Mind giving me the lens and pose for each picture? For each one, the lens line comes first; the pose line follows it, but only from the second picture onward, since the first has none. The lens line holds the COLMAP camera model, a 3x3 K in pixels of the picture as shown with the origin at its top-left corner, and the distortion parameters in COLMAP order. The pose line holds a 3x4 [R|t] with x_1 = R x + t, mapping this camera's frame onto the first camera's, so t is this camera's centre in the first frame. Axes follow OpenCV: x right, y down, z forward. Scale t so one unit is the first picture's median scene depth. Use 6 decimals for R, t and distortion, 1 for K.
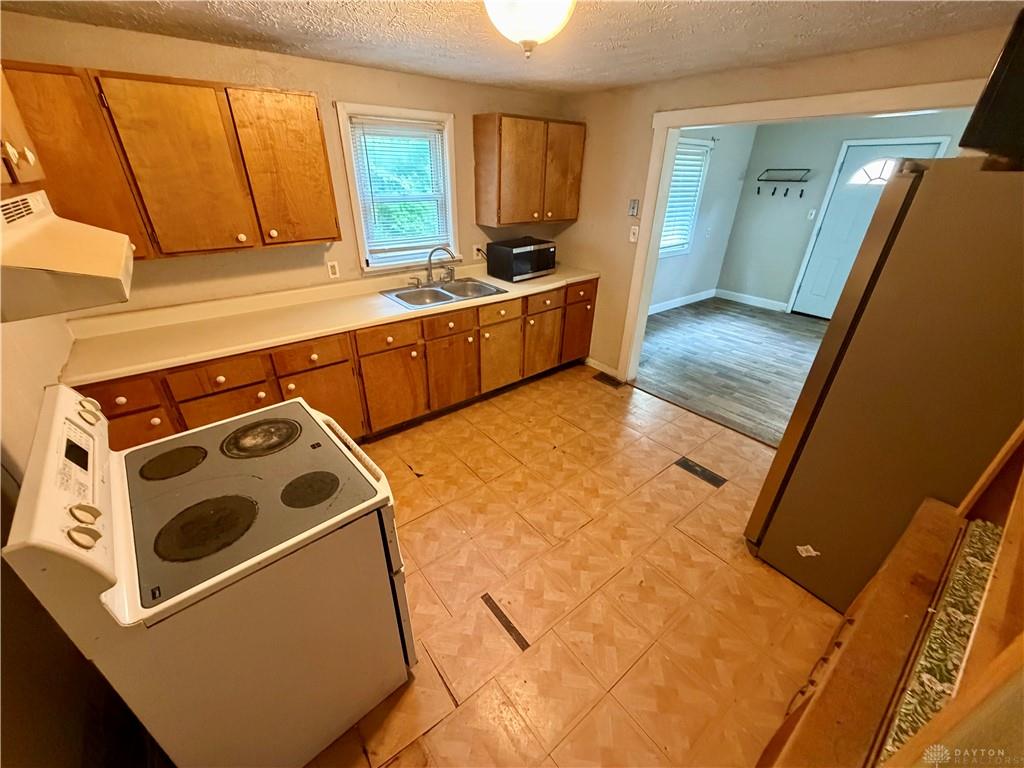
lens RADIAL K [[408.9, 0, 507.8], [0, 408.9, 388.0], [0, 0, 1]] dist [0.001980, 0.000000]
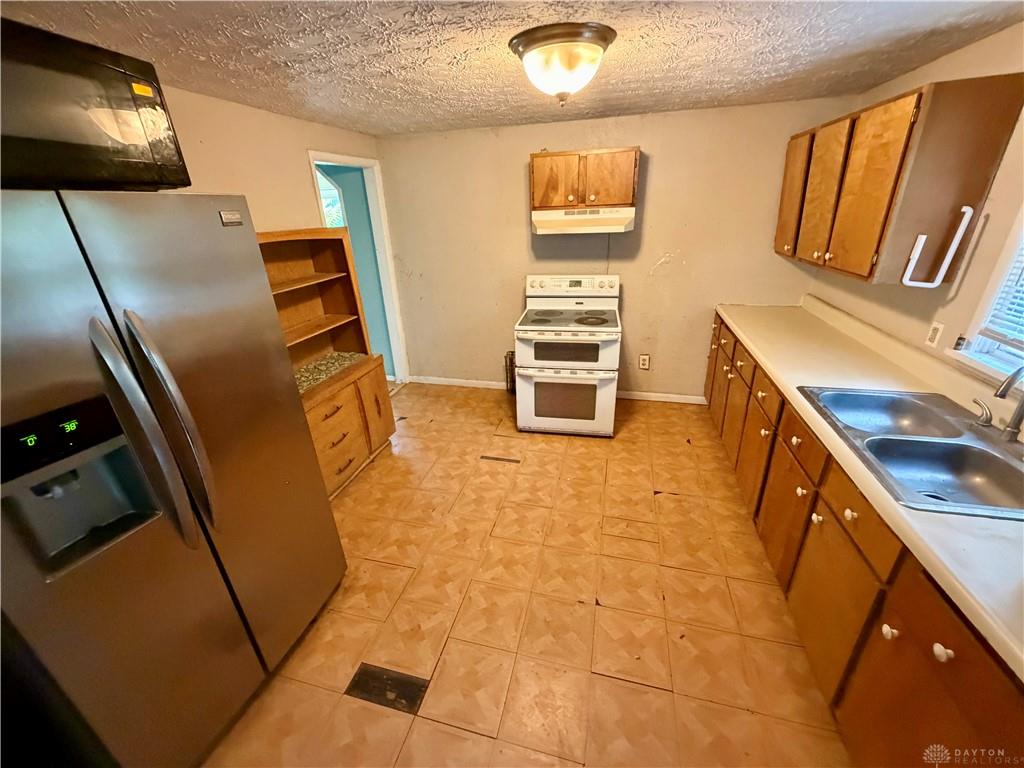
lens RADIAL K [[408.9, 0, 508.3], [0, 408.9, 381.3], [0, 0, 1]] dist [0.001980, 0.000000]
pose [[-0.798584, 0.250620, -0.547223, 0.481071], [-0.259205, 0.677349, 0.688484, -0.491937], [0.543209, 0.691656, -0.475958, 0.948302]]
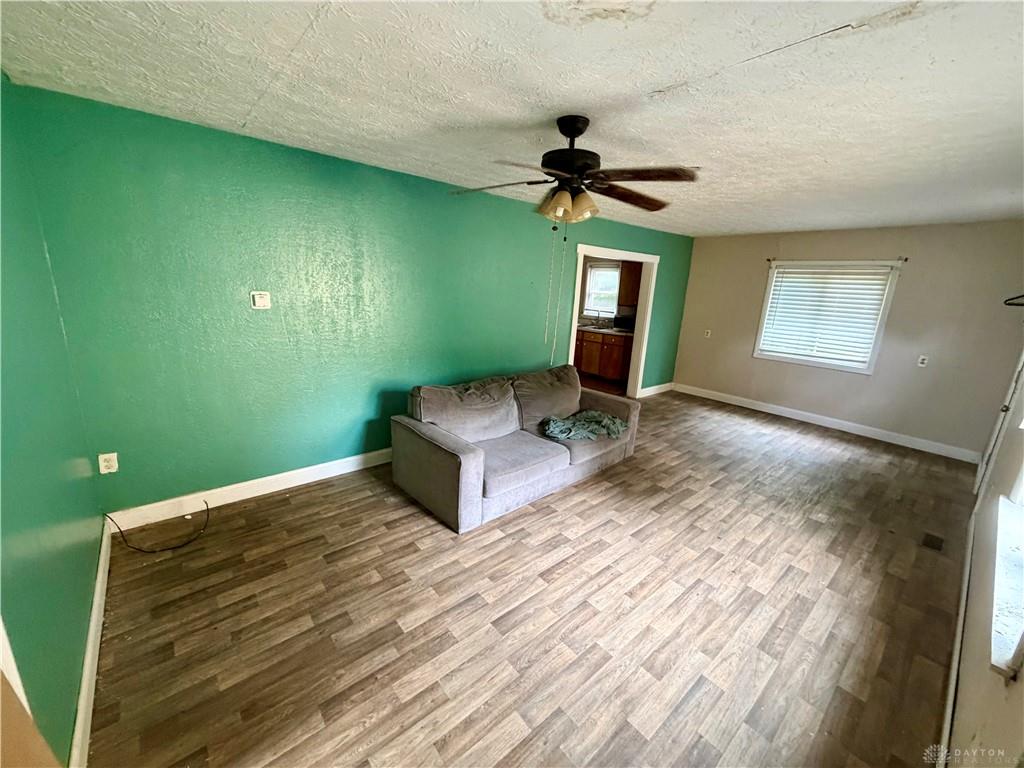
lens RADIAL K [[408.9, 0, 511.9], [0, 408.9, 384.4], [0, 0, 1]] dist [0.001980, 0.000000]
pose [[0.040849, 0.228748, -0.972628, 2.373851], [-0.509308, 0.842249, 0.176695, -0.142079], [0.859614, 0.488150, 0.150909, 0.406403]]
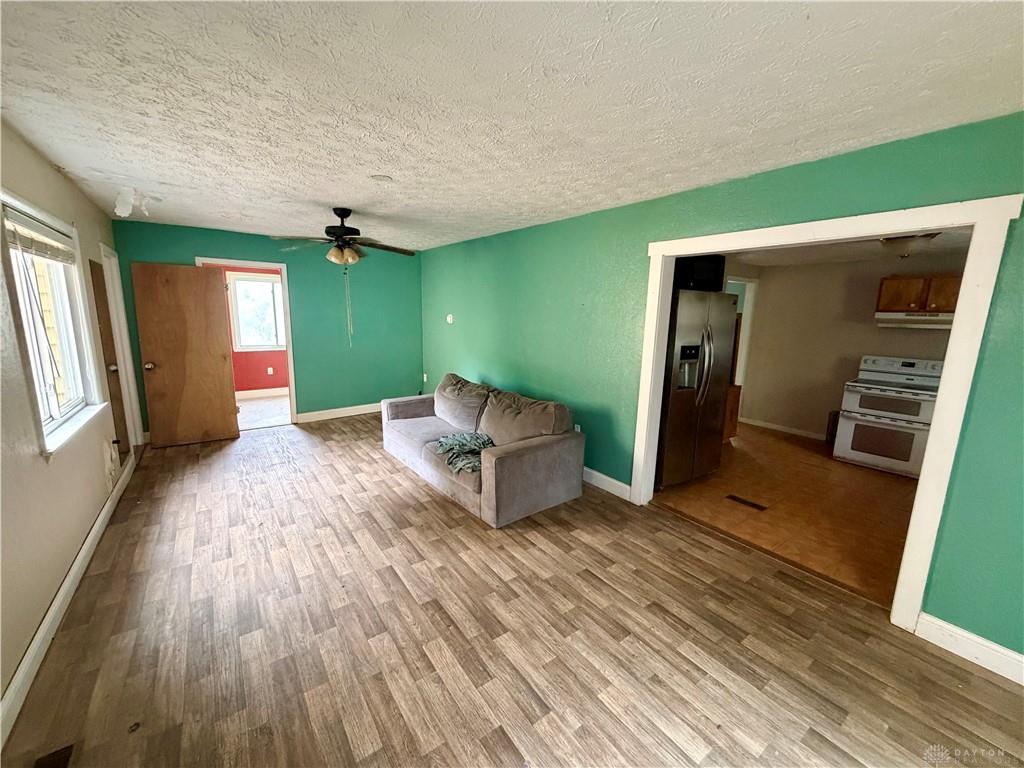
lens RADIAL K [[408.9, 0, 509.5], [0, 408.9, 379.4], [0, 0, 1]] dist [0.001980, 0.000000]
pose [[-0.998380, -0.048226, 0.030185, 1.071400], [-0.019902, 0.793067, 0.608809, -0.795558], [-0.053299, 0.607222, -0.792742, 1.634366]]
